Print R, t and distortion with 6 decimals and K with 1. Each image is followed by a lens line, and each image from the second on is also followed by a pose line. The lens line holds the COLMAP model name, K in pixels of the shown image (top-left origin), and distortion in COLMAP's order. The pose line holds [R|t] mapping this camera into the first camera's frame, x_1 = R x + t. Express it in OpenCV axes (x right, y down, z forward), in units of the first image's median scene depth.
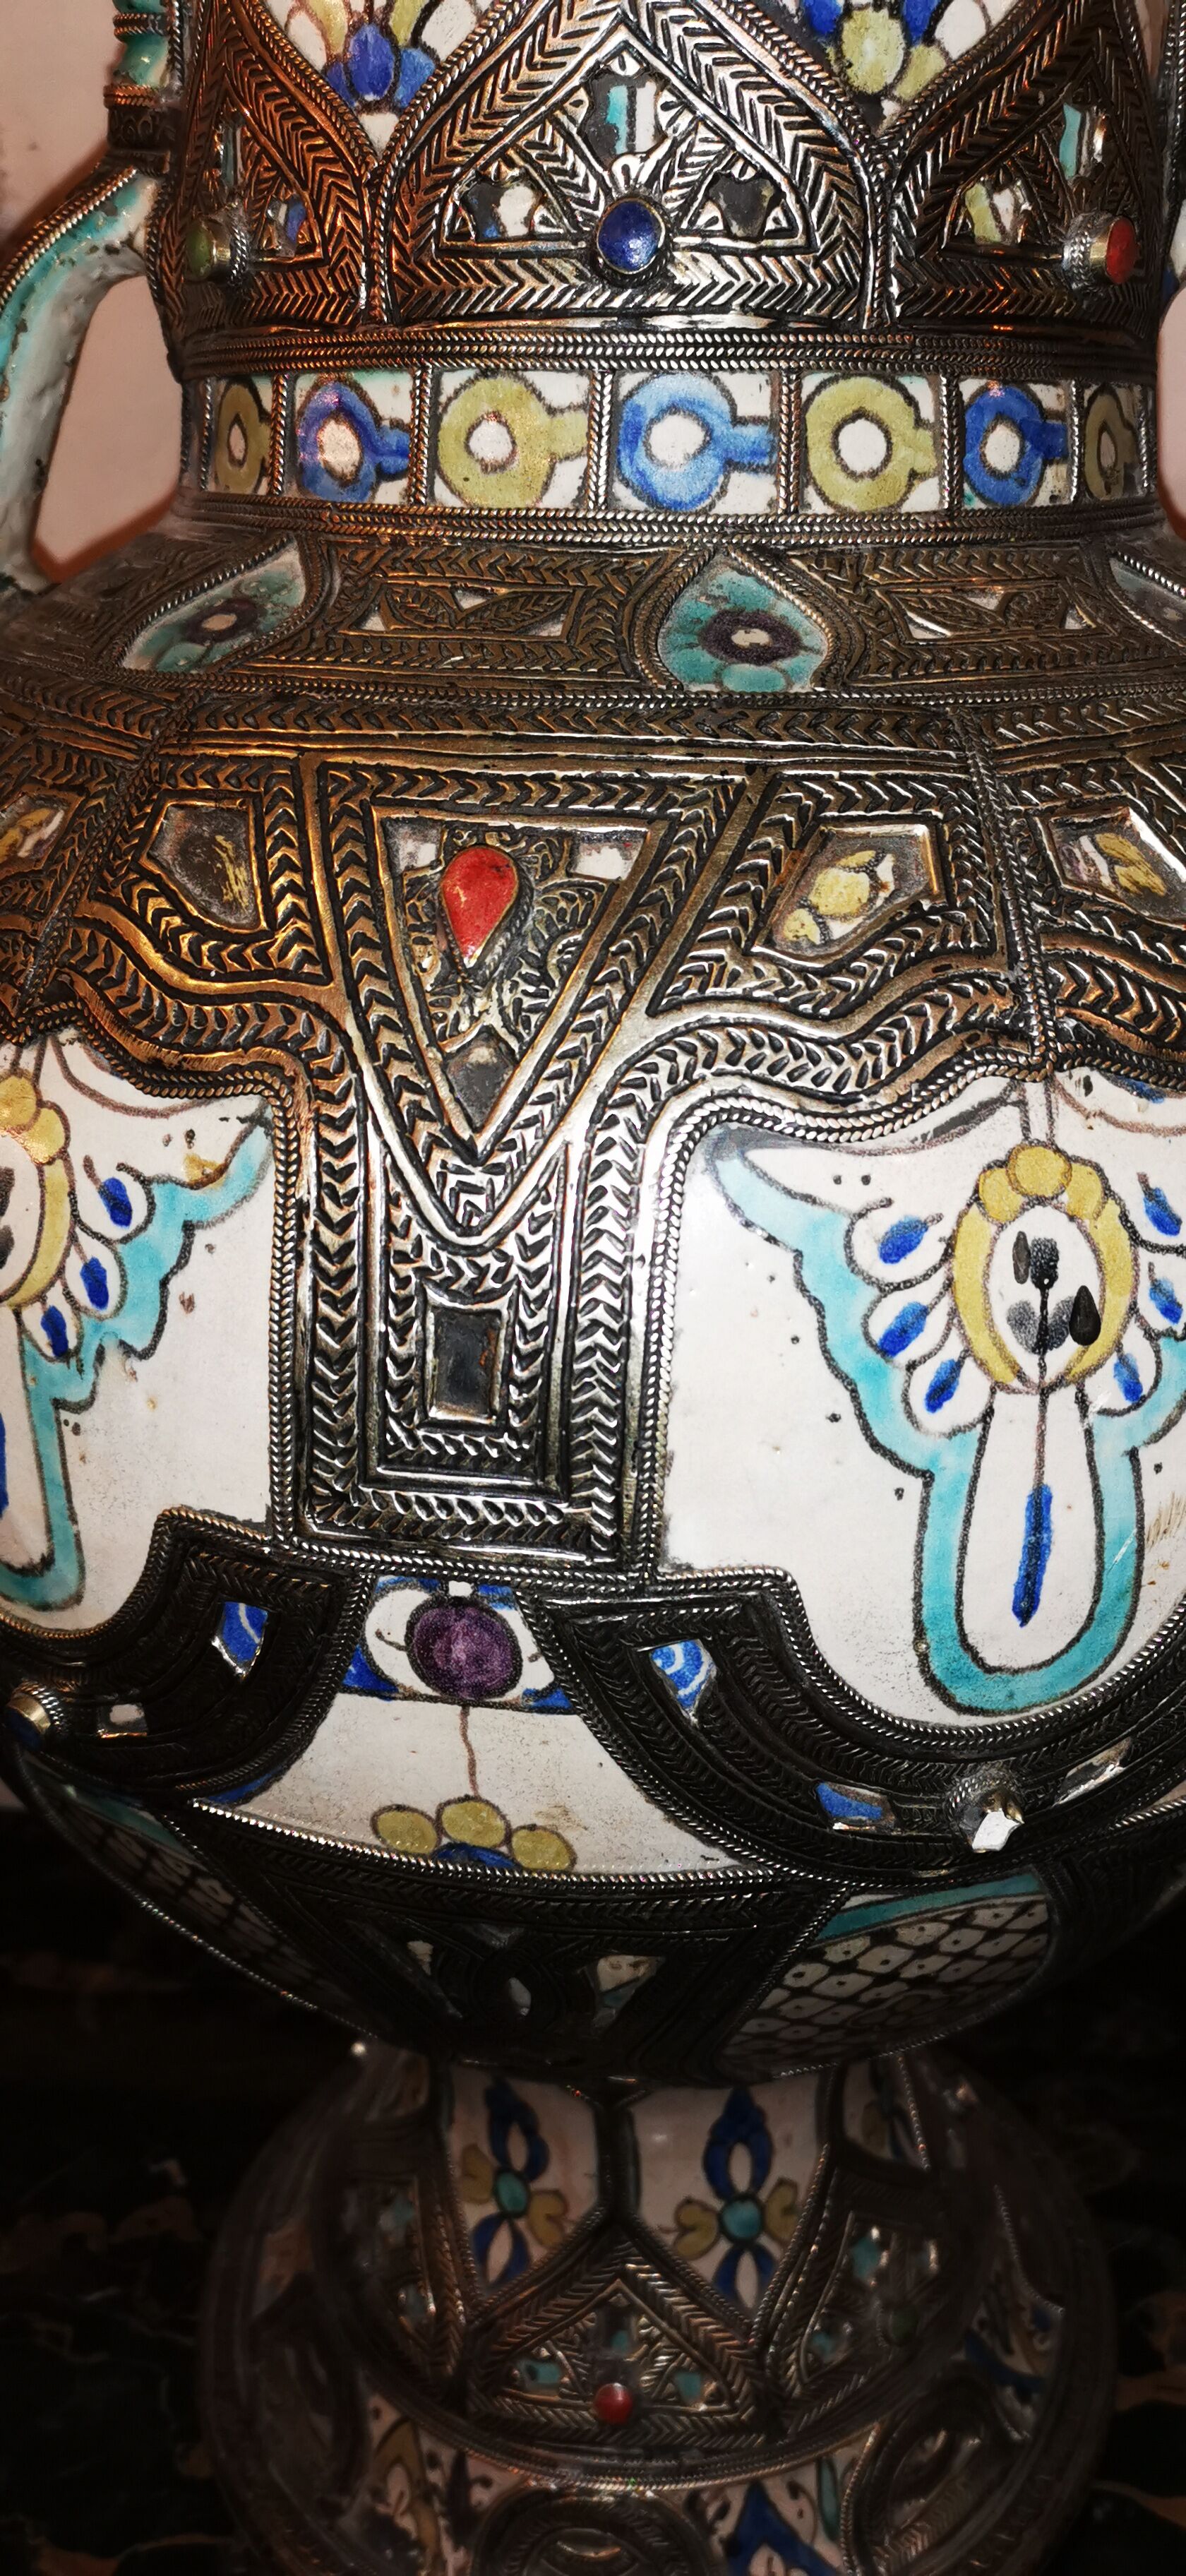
lens RADIAL K [[1987.7, 0, 598.8], [0, 1987.7, 1277.8], [0, 0, 1]] dist [0.062142, -0.080307]
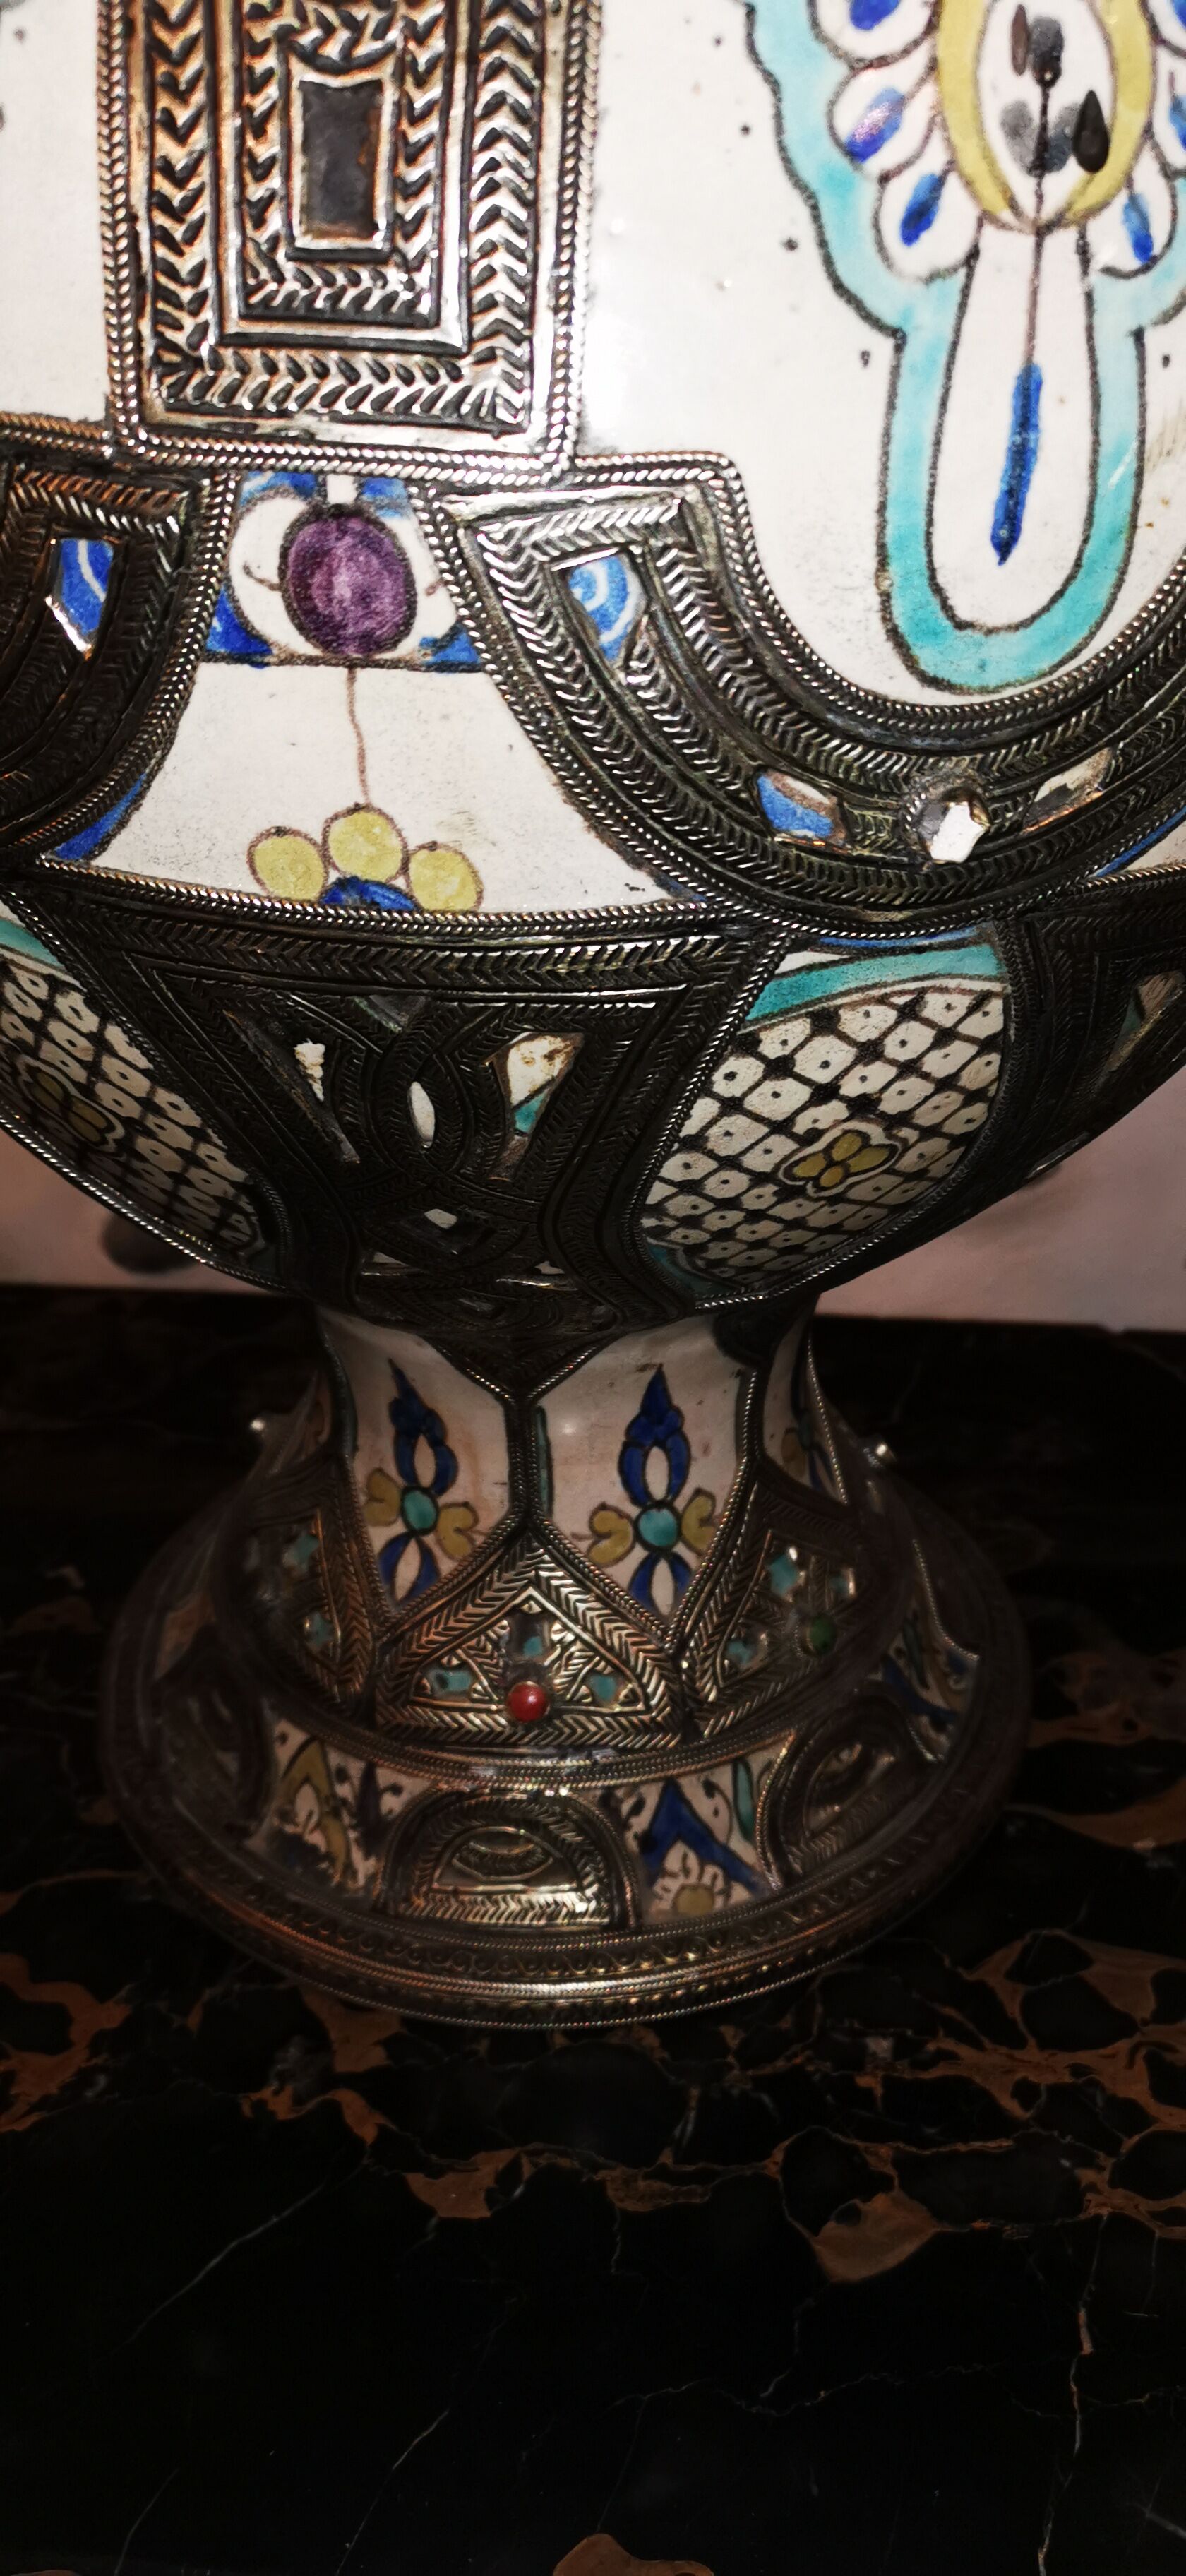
lens RADIAL K [[1987.7, 0, 598.8], [0, 1987.7, 1277.8], [0, 0, 1]] dist [0.062142, -0.080307]
pose [[0.998868, -0.006095, 0.047175, -0.003084], [-0.000526, 0.990283, 0.139069, 0.355044], [-0.047564, -0.138936, 0.989158, 0.110753]]
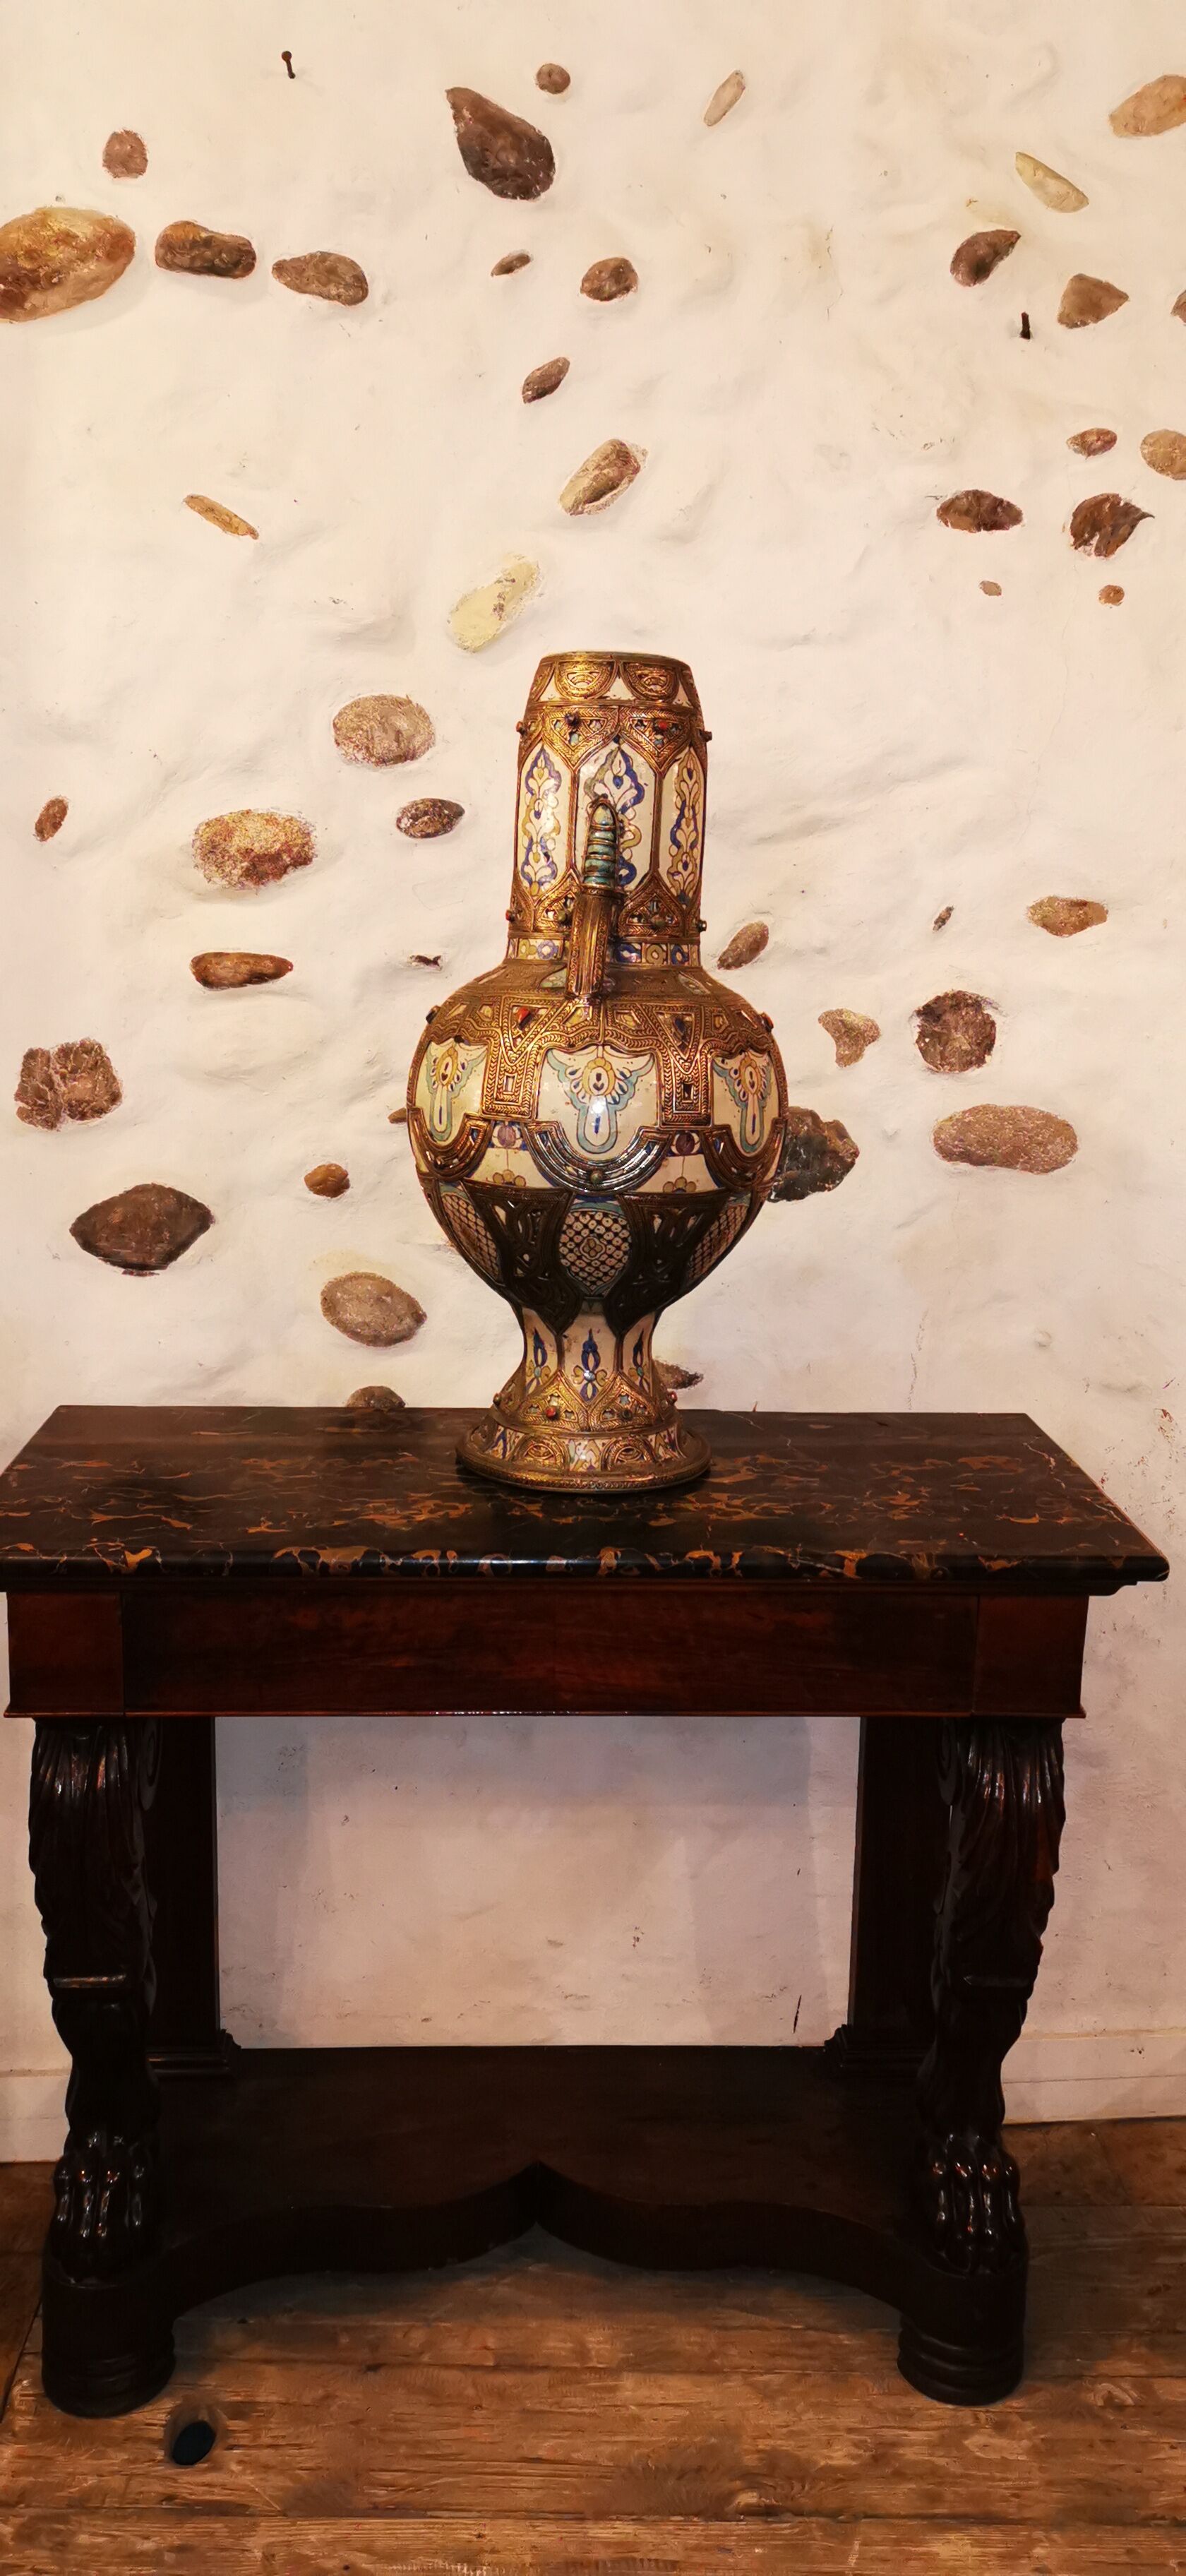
lens RADIAL K [[1990.9, 0, 585.5], [0, 1990.9, 1280.7], [0, 0, 1]] dist [0.084168, -0.097876]
pose [[0.981092, 0.011338, 0.193208, -1.159691], [0.022043, 0.985240, -0.169751, 1.520520], [-0.192281, 0.170800, 0.966362, -4.545667]]
